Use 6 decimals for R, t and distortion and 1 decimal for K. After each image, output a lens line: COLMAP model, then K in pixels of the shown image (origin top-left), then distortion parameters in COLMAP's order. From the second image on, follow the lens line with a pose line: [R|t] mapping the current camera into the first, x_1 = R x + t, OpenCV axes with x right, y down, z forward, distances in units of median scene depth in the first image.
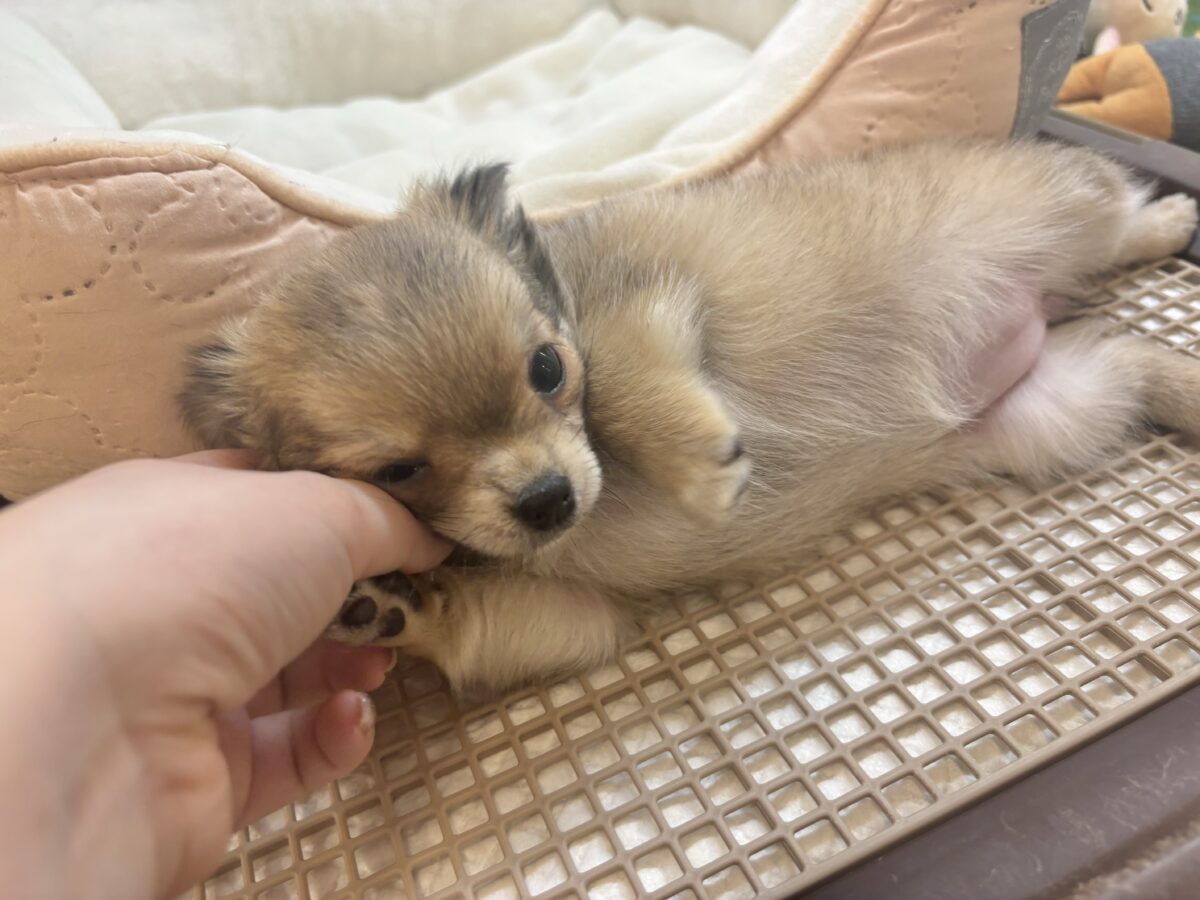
lens RADIAL K [[965.0, 0, 630.2], [0, 965.0, 443.2], [0, 0, 1]] dist [-0.012254, -0.002426]
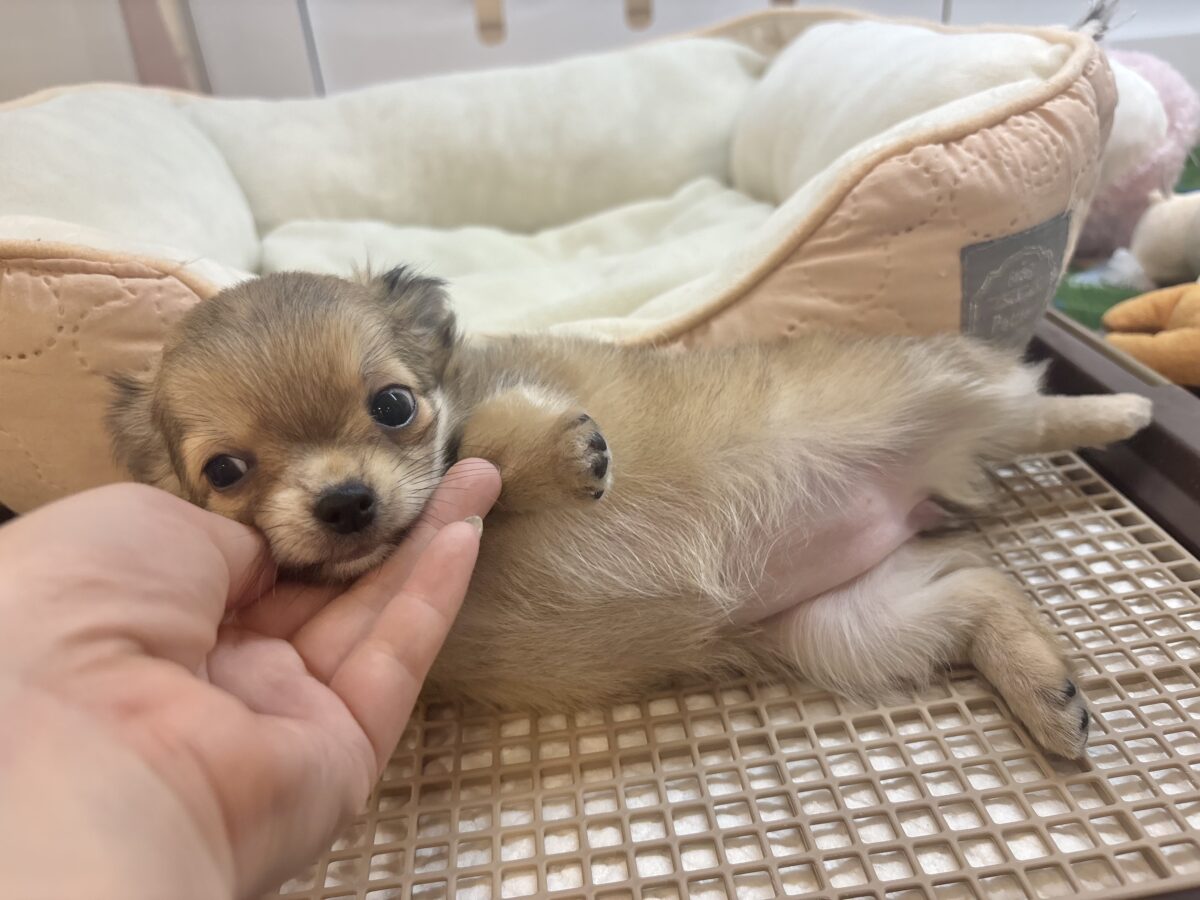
lens RADIAL K [[957.5, 0, 609.4], [0, 957.5, 451.6], [0, 0, 1]] dist [-0.004725, -0.013380]
pose [[0.952107, 0.192408, -0.237639, 0.437593], [-0.219322, 0.971276, -0.092313, -0.076451], [0.213052, 0.140011, 0.966957, -0.033719]]
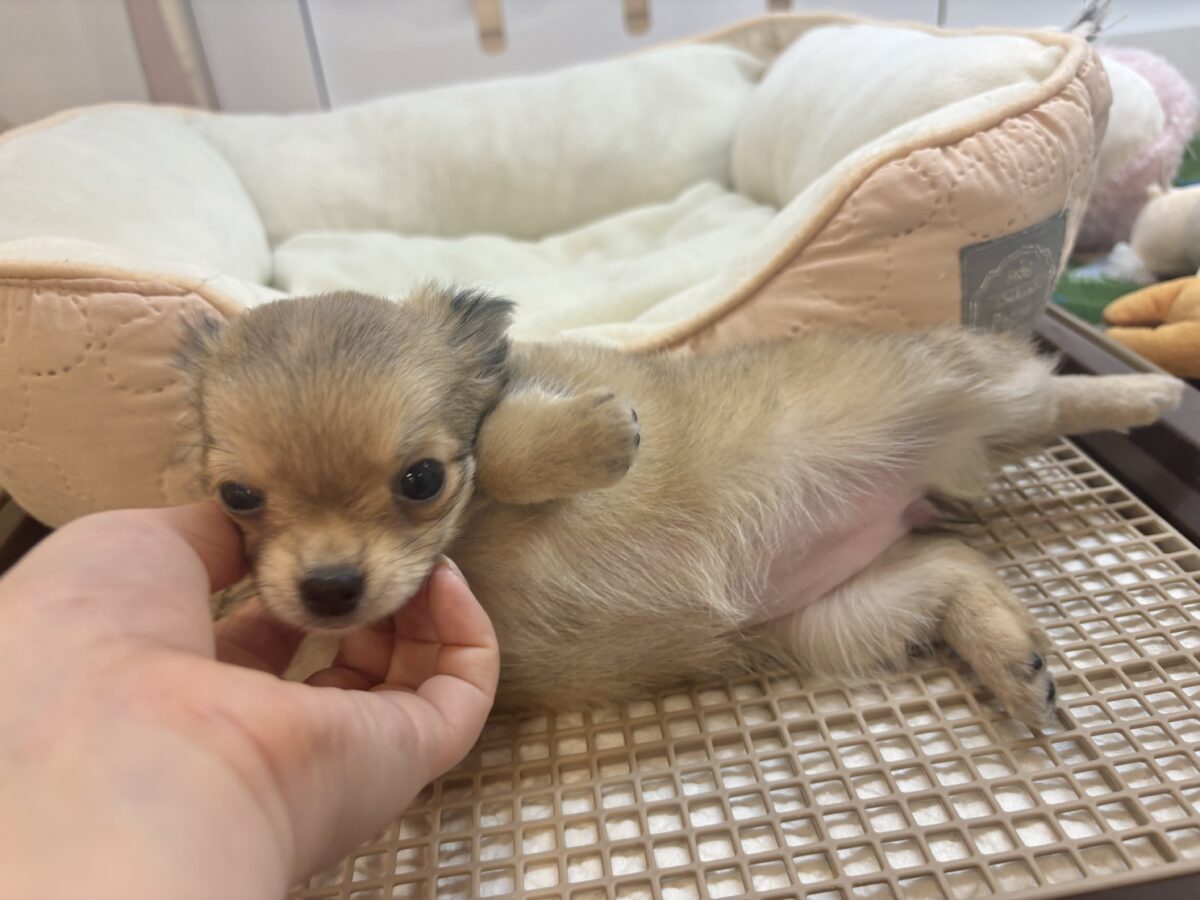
lens RADIAL K [[955.1, 0, 599.8], [0, 955.1, 444.2], [0, 0, 1]] dist [-0.009906, -0.007983]
pose [[0.951615, 0.172861, -0.254061, 0.437825], [-0.203057, 0.974282, -0.097682, -0.074999], [0.230642, 0.144544, 0.962243, -0.063418]]
